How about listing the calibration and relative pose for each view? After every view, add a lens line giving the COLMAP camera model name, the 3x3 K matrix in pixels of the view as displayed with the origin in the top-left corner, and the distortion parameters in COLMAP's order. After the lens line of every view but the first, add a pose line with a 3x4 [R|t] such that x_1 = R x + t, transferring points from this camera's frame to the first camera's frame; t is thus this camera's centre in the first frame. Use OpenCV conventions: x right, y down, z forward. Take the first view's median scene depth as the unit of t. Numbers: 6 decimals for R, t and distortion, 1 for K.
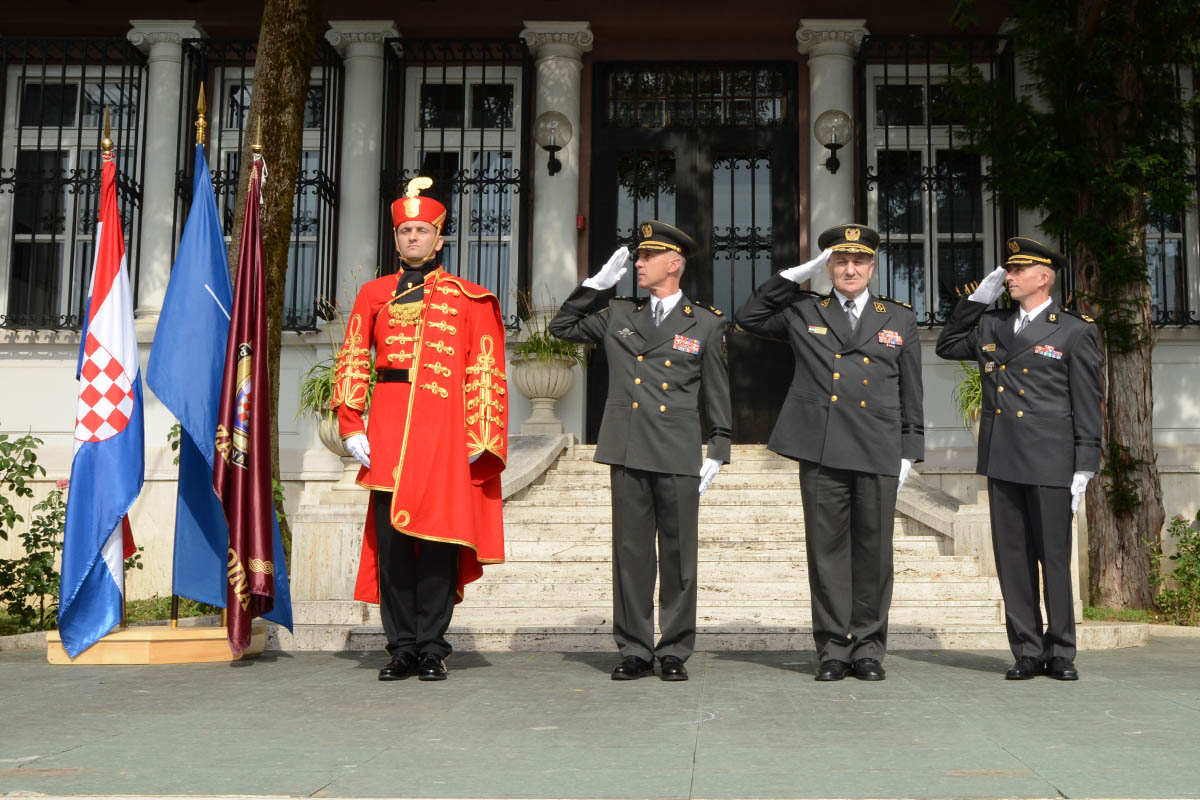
lens RADIAL K [[1400.1, 0, 730.2], [0, 1400.1, 364.8], [0, 0, 1]] dist [-0.014118, -0.024414]
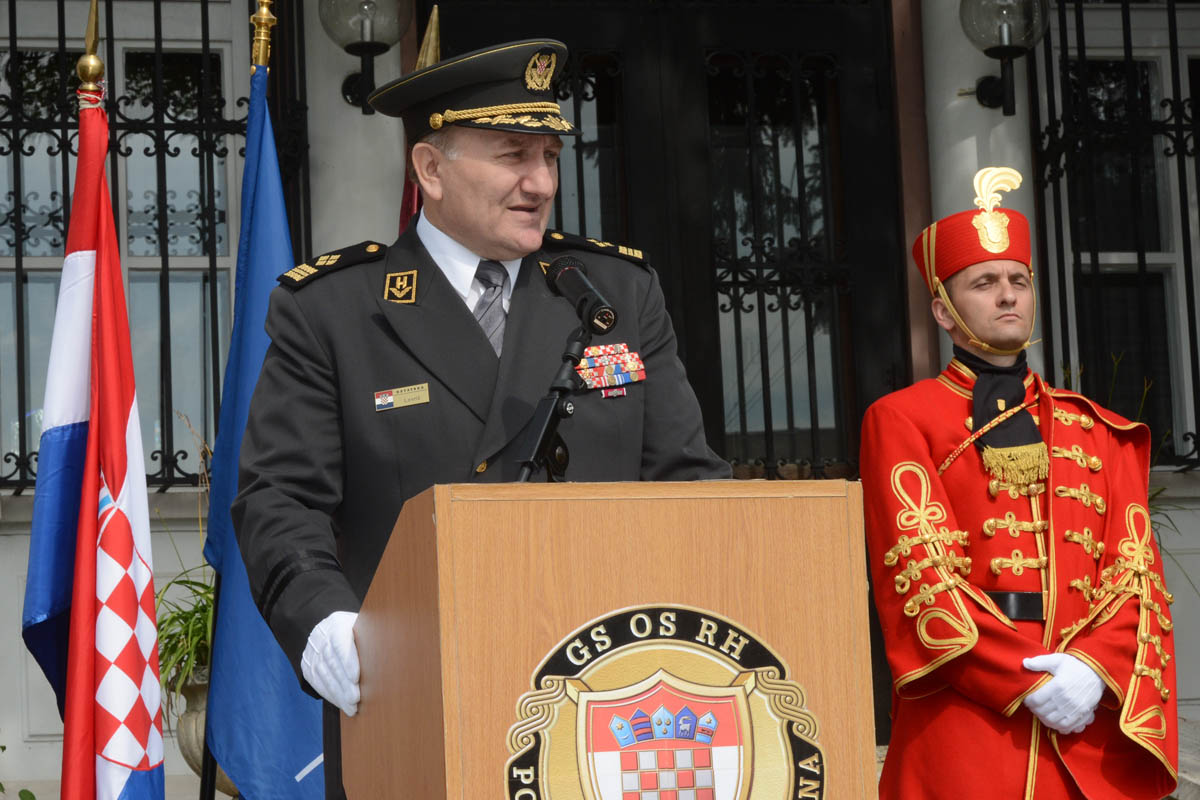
lens RADIAL K [[3491.8, 0, 600.0], [0, 3491.8, 400.0], [0, 0, 1]] dist [0.043173, 1.362361]
pose [[0.981344, -0.007238, 0.192124, -0.279118], [0.015141, 0.999097, -0.039701, -0.007726], [-0.191663, 0.041870, 0.980567, -0.037252]]
